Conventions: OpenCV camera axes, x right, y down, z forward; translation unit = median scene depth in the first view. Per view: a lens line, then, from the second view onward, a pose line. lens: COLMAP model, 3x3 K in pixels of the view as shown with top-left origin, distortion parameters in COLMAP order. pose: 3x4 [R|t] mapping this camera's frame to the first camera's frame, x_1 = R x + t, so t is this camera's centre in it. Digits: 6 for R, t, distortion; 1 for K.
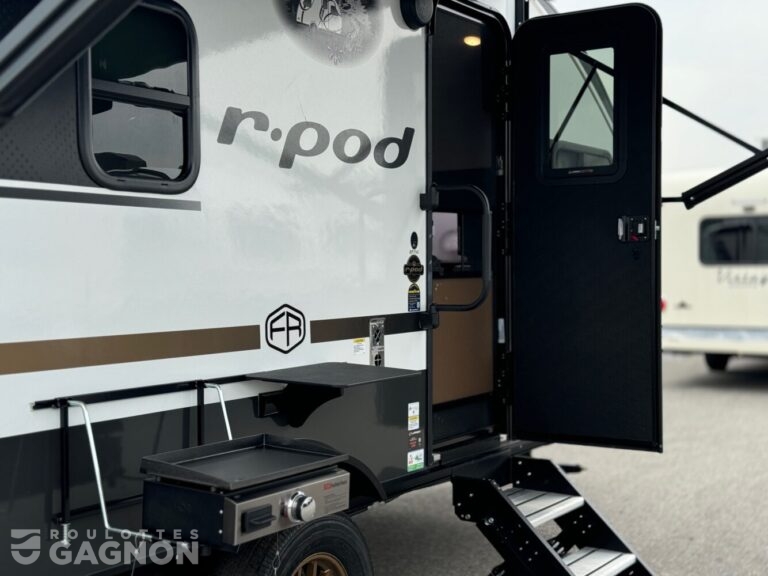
lens RADIAL K [[1079.1, 0, 384.0], [0, 1079.1, 288.0], [0, 0, 1]] dist [0.021457, 0.008047]
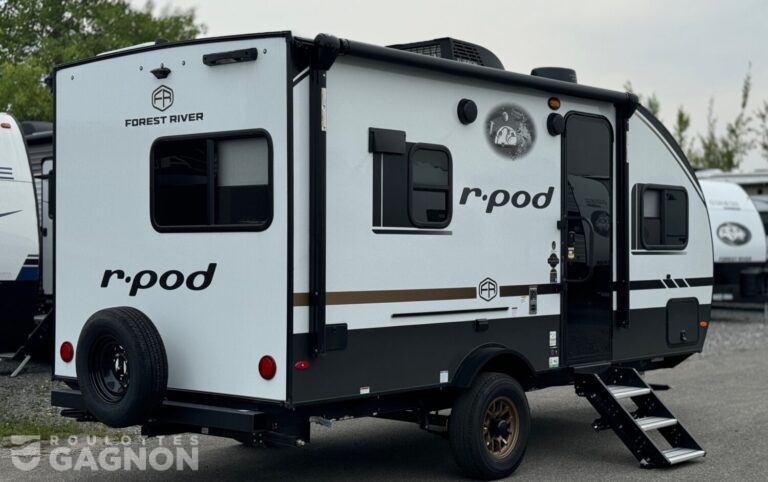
lens RADIAL K [[1181.1, 0, 384.0], [0, 1181.1, 241.0], [0, 0, 1]] dist [0.024060, 0.011589]
pose [[0.988714, 0.008076, -0.149596, 0.045159], [-0.011484, 0.999693, -0.021935, -0.003217], [0.149373, 0.023405, 0.988504, -1.136877]]
